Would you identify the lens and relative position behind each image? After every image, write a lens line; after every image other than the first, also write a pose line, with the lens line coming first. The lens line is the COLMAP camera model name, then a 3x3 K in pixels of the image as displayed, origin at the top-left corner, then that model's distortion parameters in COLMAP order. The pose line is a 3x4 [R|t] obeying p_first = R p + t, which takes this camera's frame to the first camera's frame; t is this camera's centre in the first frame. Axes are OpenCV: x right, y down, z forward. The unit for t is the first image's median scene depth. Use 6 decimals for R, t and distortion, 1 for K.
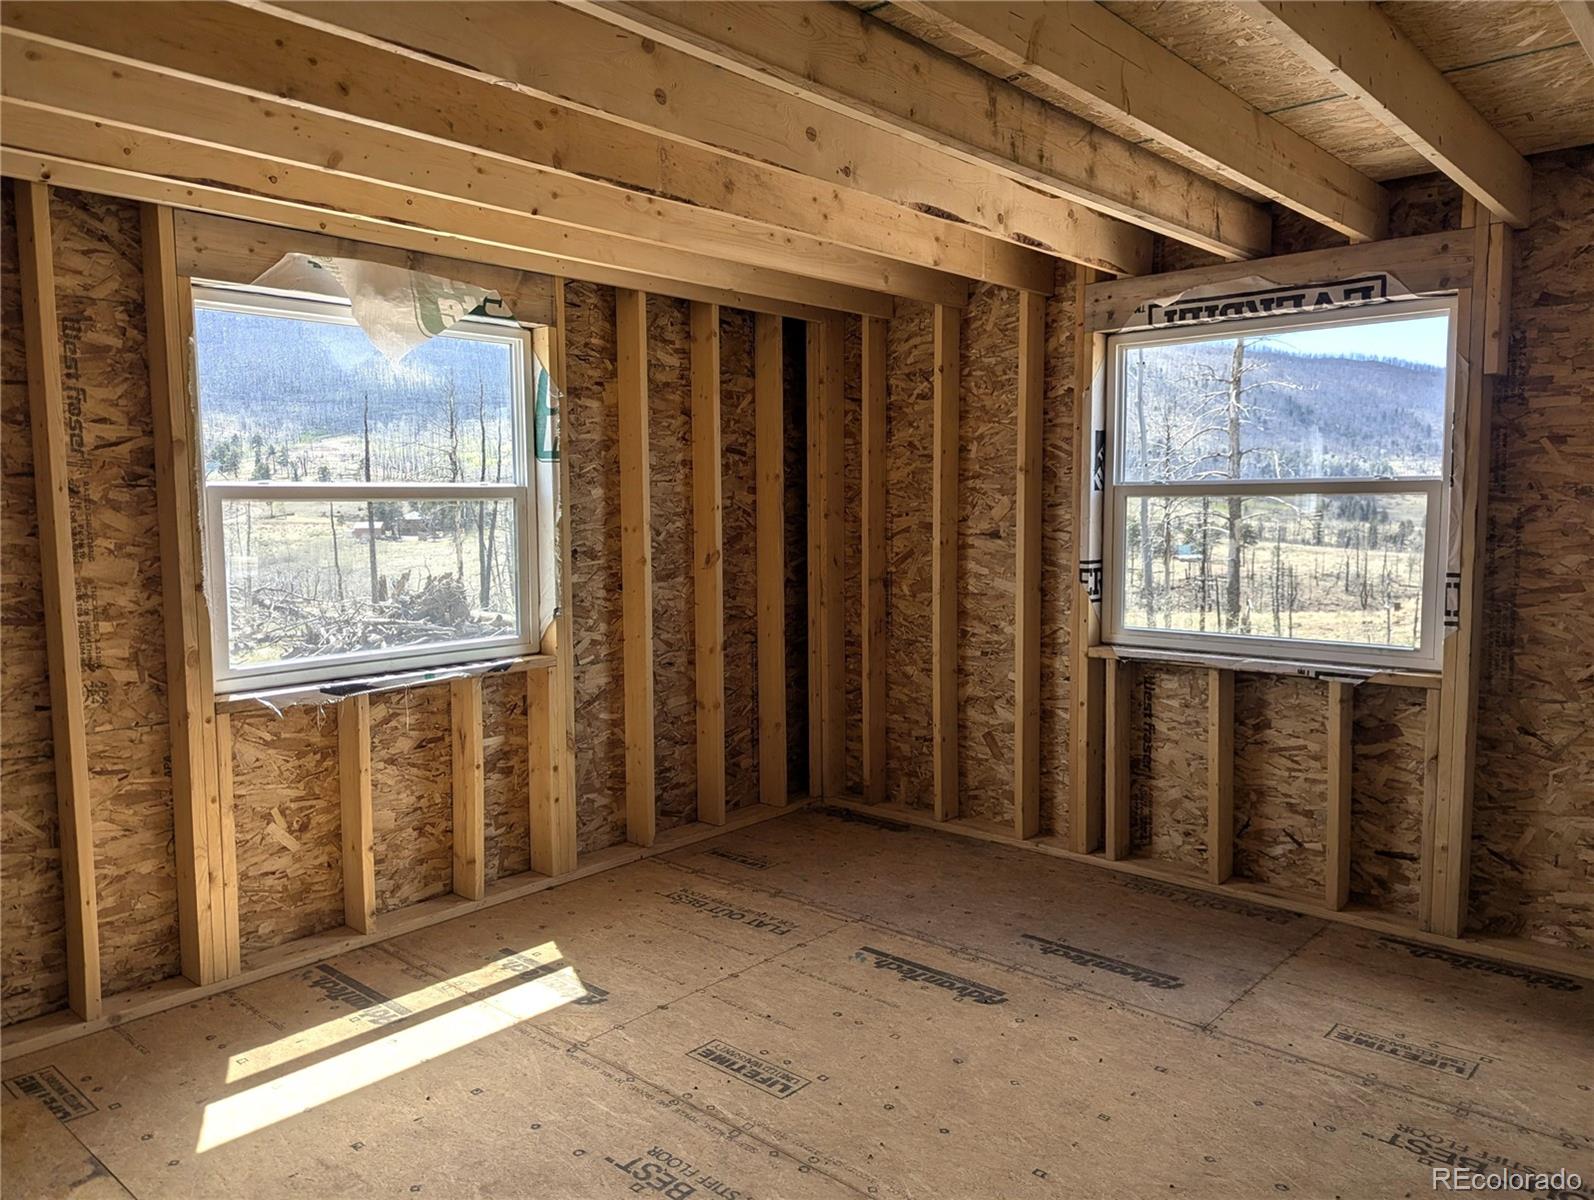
lens RADIAL K [[1140.4, 0, 789.4], [0, 1140.4, 591.2], [0, 0, 1]] dist [0.037870, -0.008894]
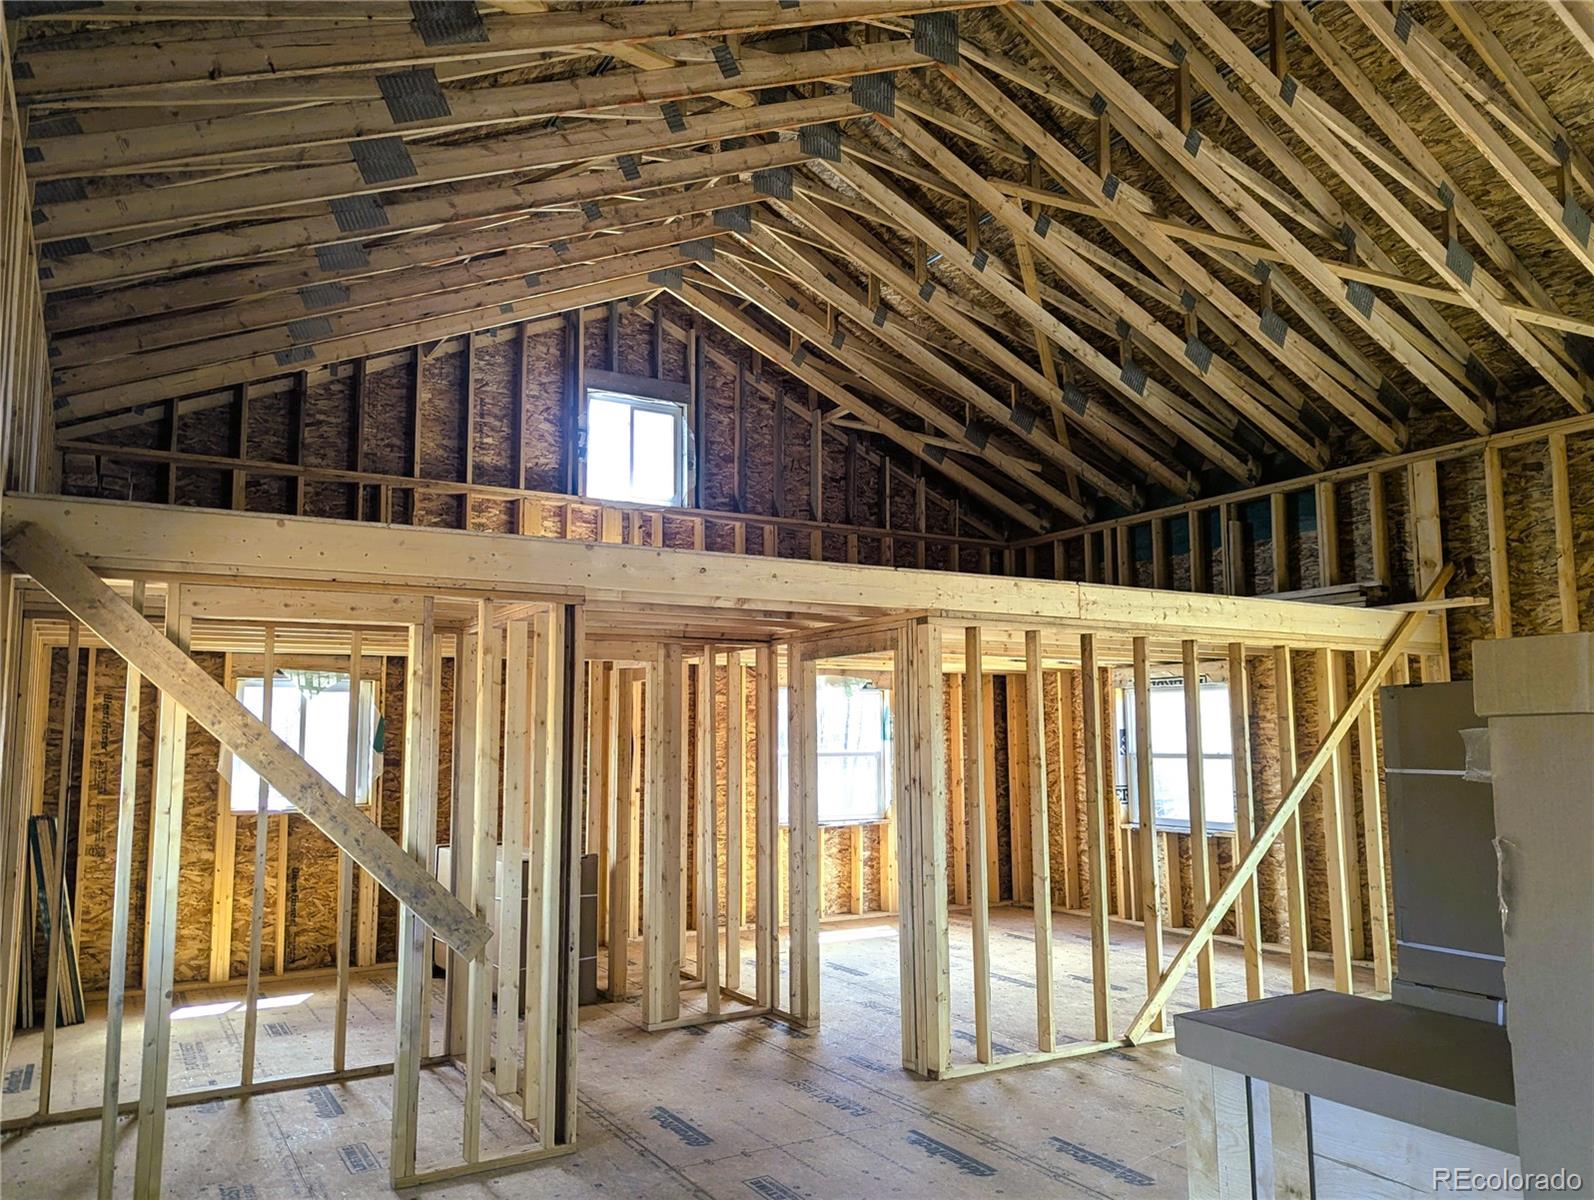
lens RADIAL K [[1140.4, 0, 786.9], [0, 1140.4, 606.8], [0, 0, 1]] dist [0.037870, -0.008894]
pose [[0.953601, -0.030291, -0.299545, 0.344023], [-0.027881, 0.981766, -0.188036, 0.076453], [0.299779, 0.187663, 0.935369, -1.507915]]
